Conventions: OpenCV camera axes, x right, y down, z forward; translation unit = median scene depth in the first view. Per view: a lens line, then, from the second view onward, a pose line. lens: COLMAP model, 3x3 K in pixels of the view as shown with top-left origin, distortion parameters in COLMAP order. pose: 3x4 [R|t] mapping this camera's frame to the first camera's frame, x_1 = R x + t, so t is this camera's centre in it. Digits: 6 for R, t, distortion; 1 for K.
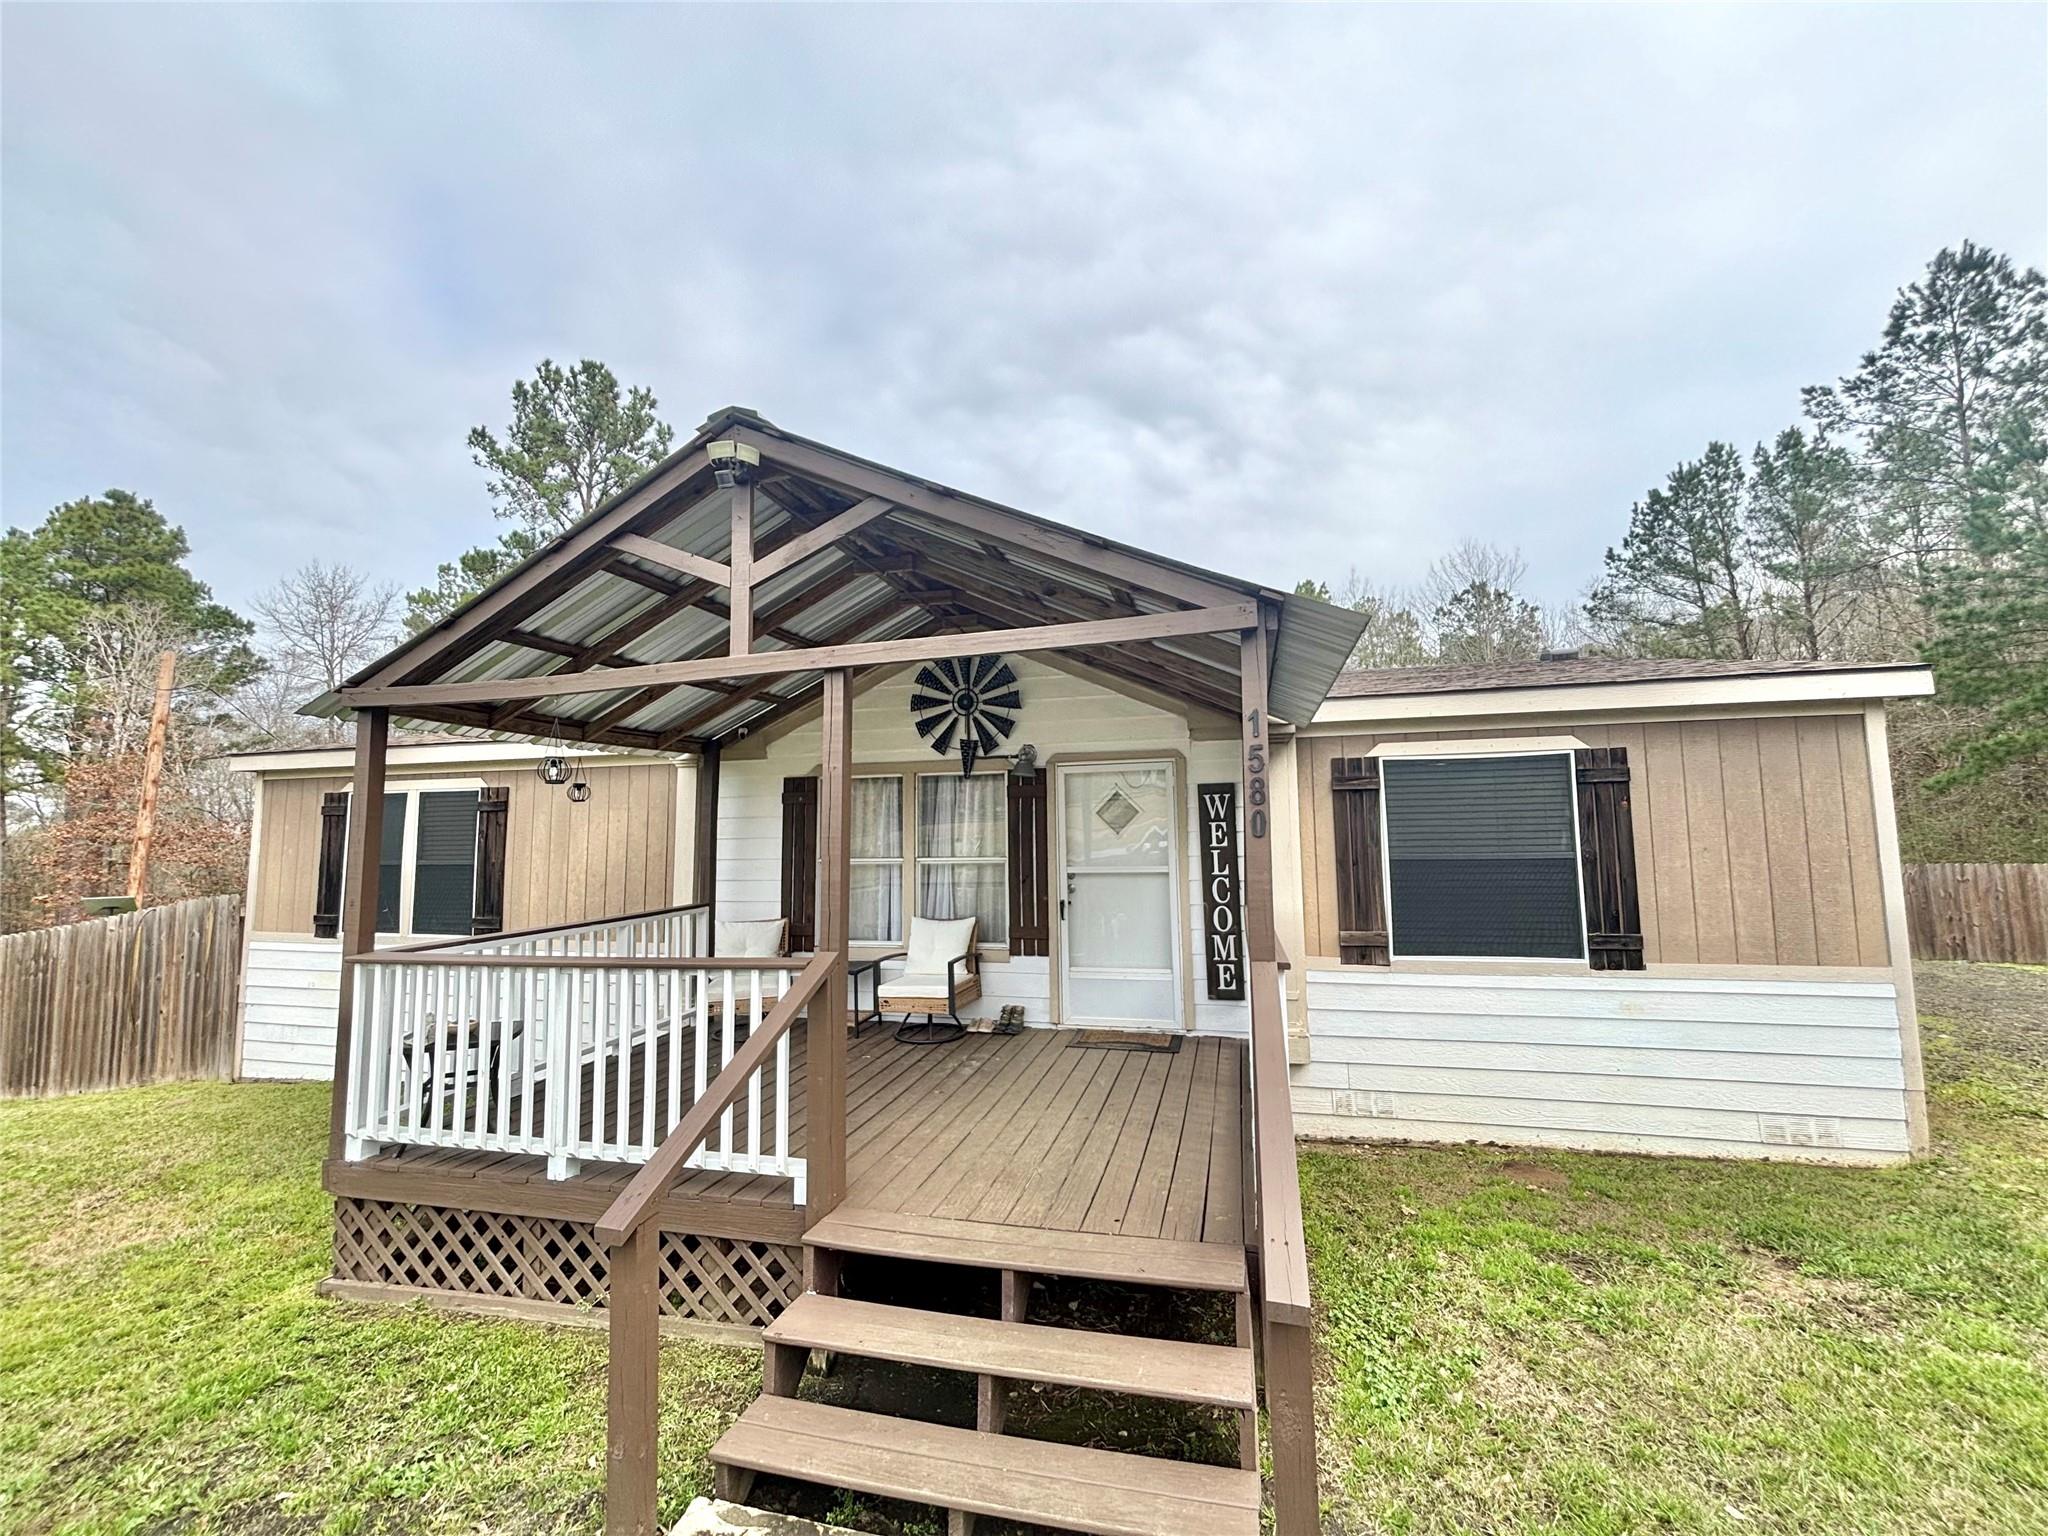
lens RADIAL K [[824.2, 0, 1024.0], [0, 824.2, 768.0], [0, 0, 1]] dist [0.002640, -0.000920]
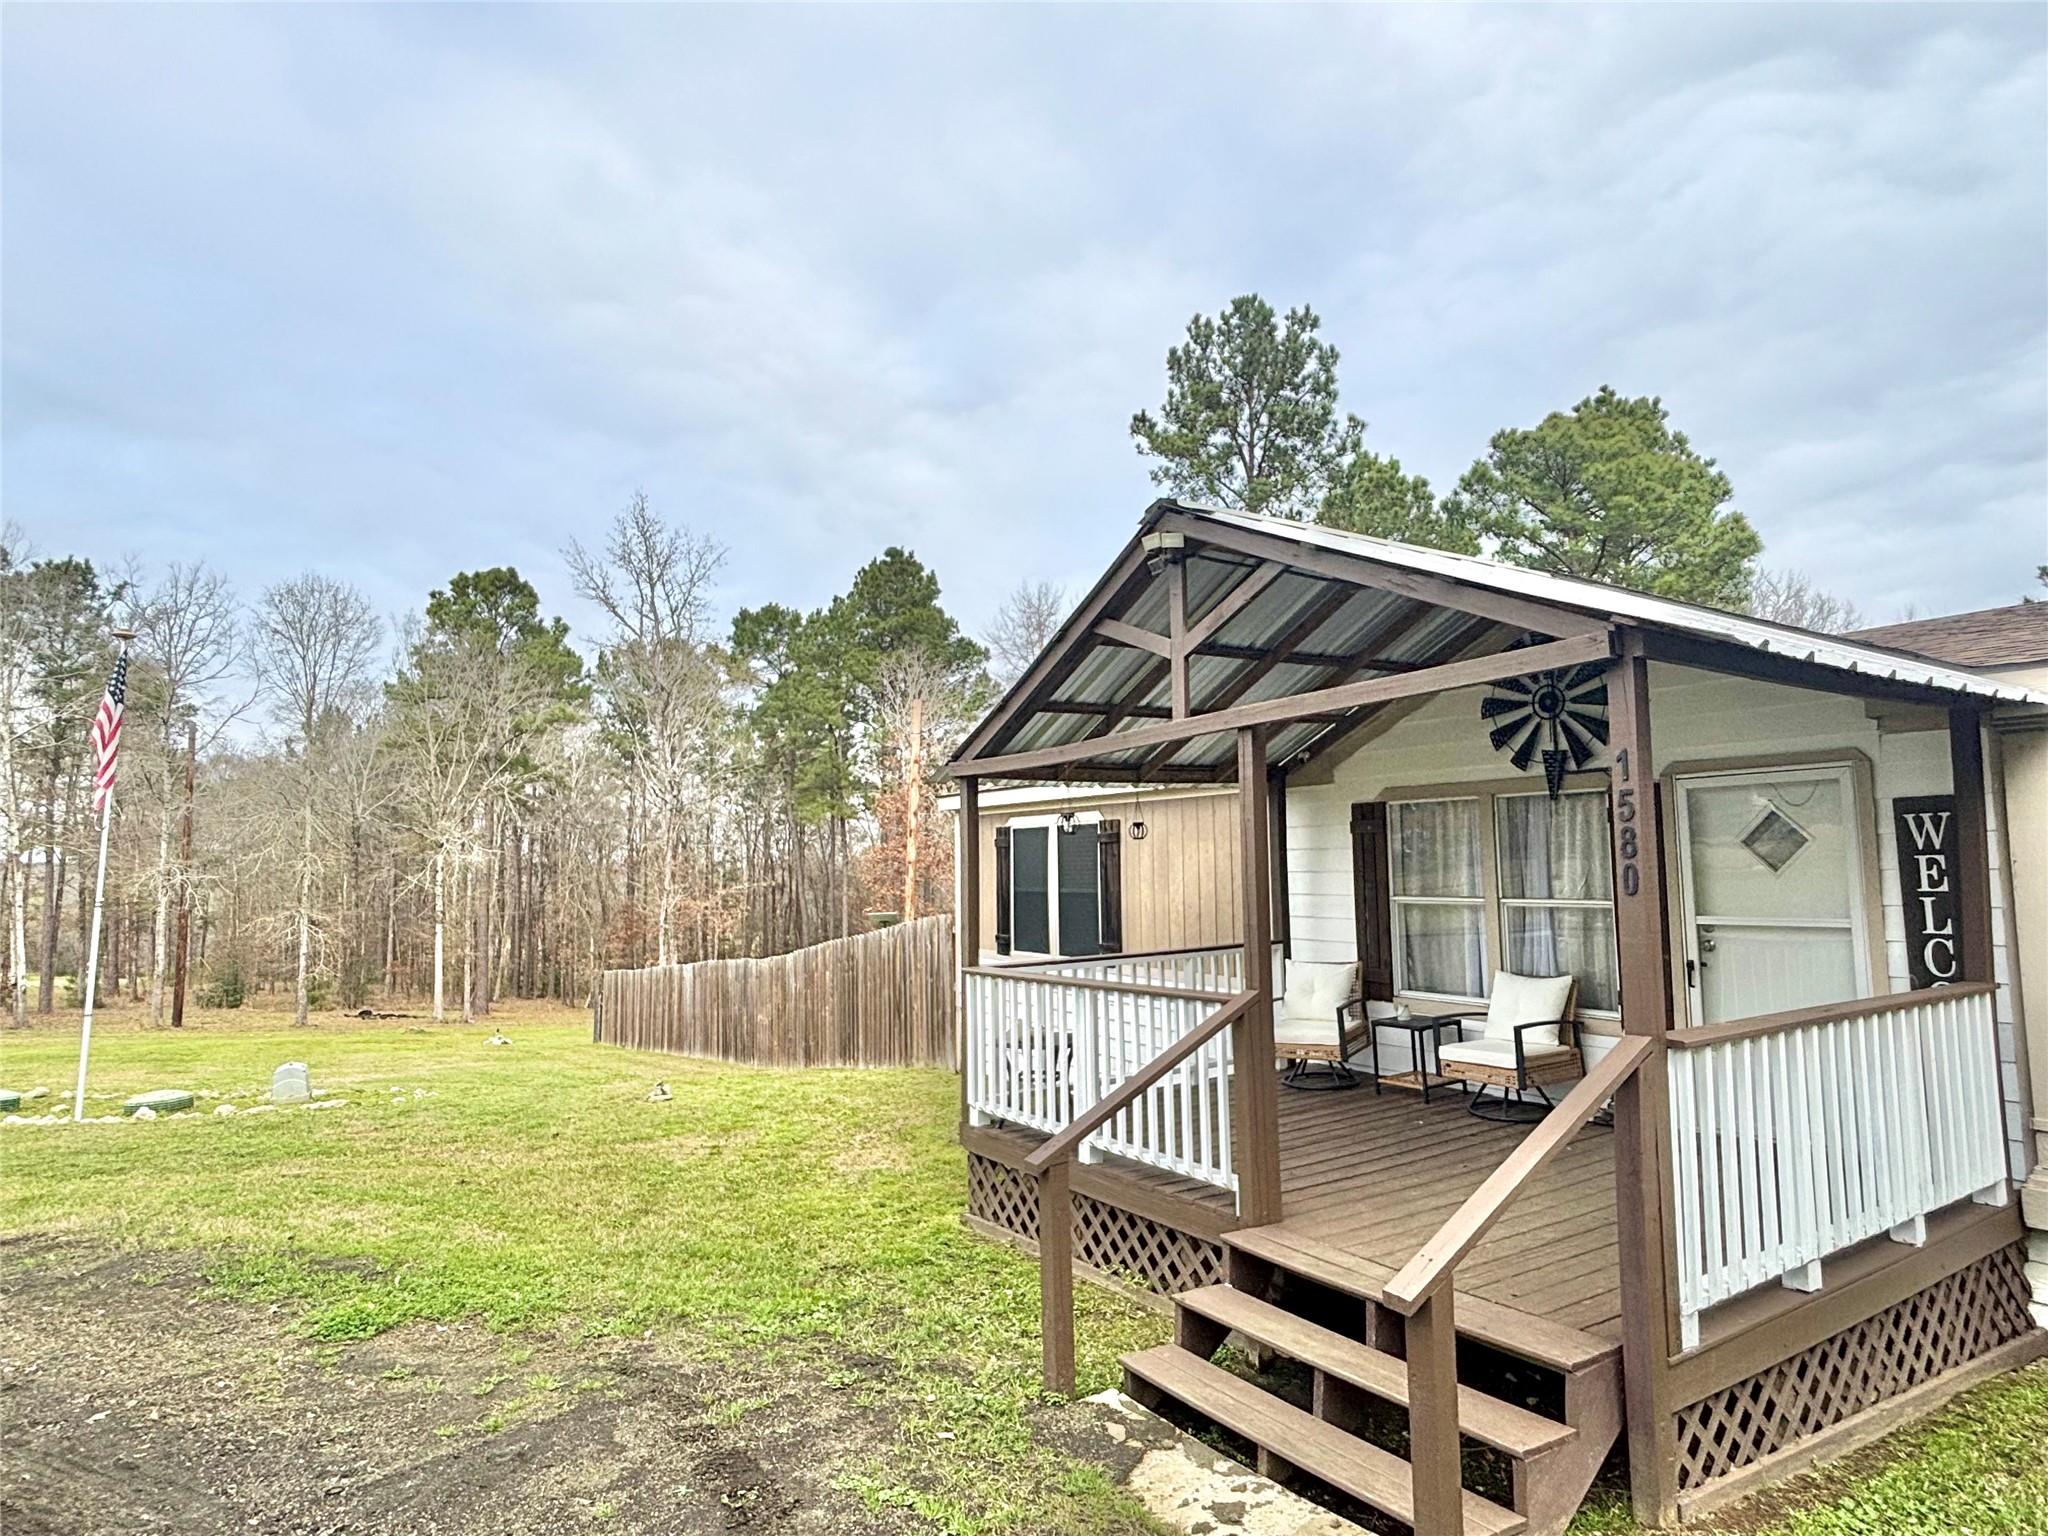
lens RADIAL K [[1137.2, 0, 1024.0], [0, 1137.2, 768.0], [0, 0, 1]] dist [0.069583, -0.065160]
pose [[0.736662, -0.057007, -0.673854, 0.303421], [0.065153, 0.997788, -0.013187, -0.036112], [0.673115, -0.034189, 0.738747, -0.162180]]
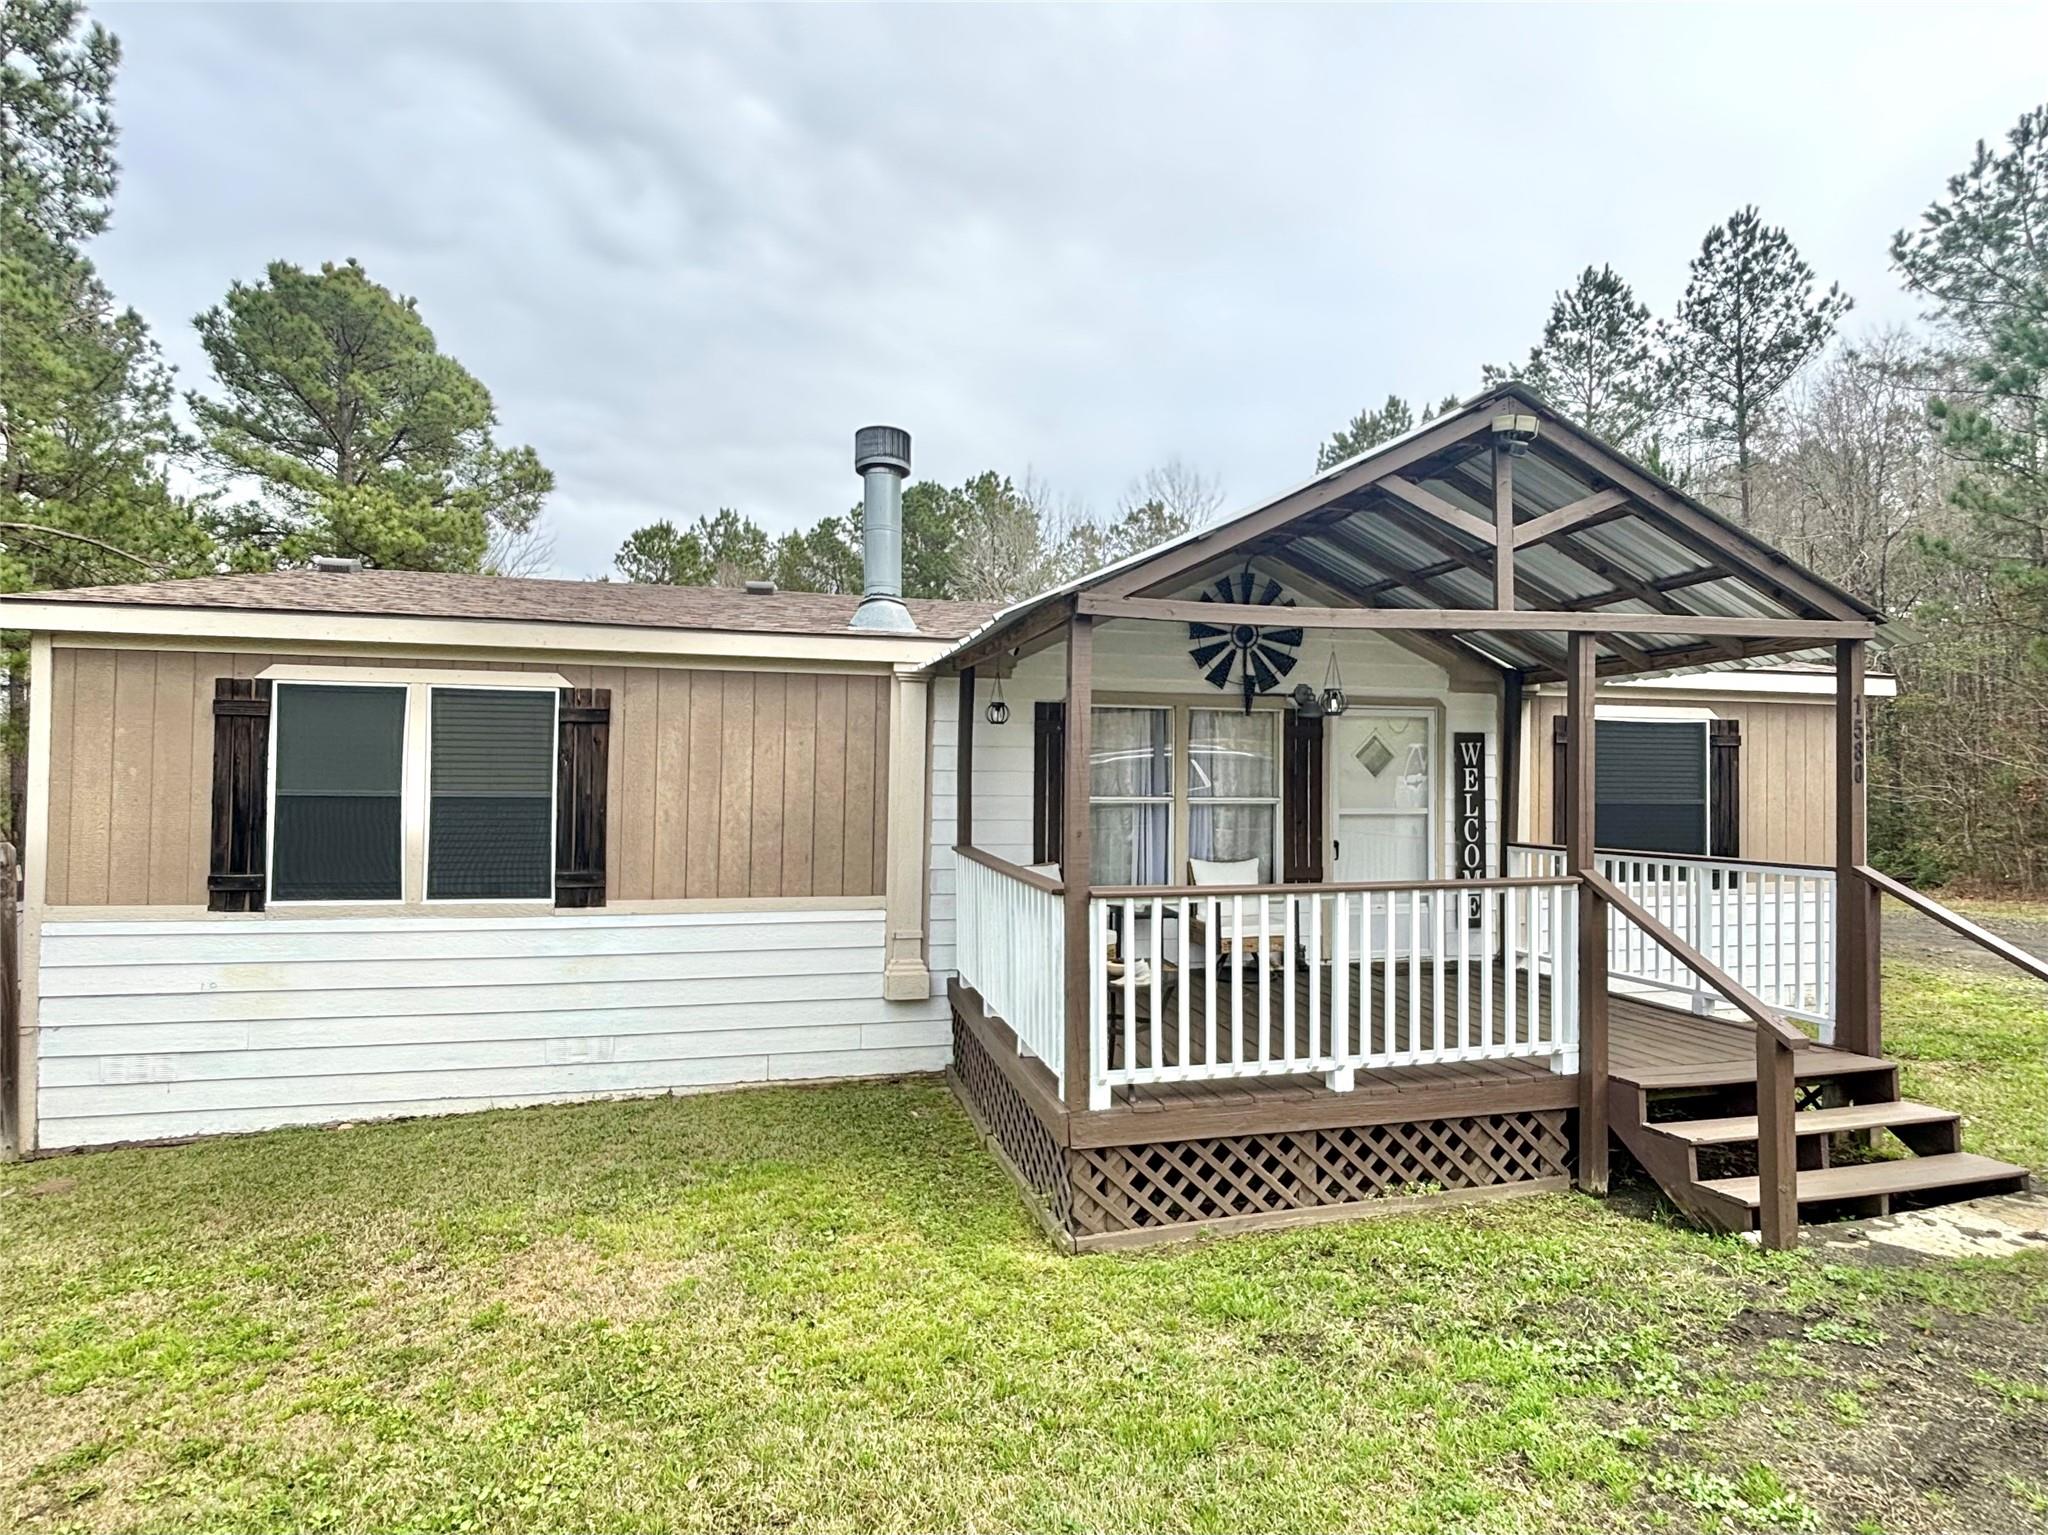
lens RADIAL K [[1112.6, 0, 1024.0], [0, 1112.6, 767.5], [0, 0, 1]] dist [0.000347, 0.000542]
pose [[0.879644, 0.027530, 0.474835, -0.909756], [-0.061457, 0.996533, 0.056075, 0.016765], [-0.471645, -0.078508, 0.878286, -0.016874]]
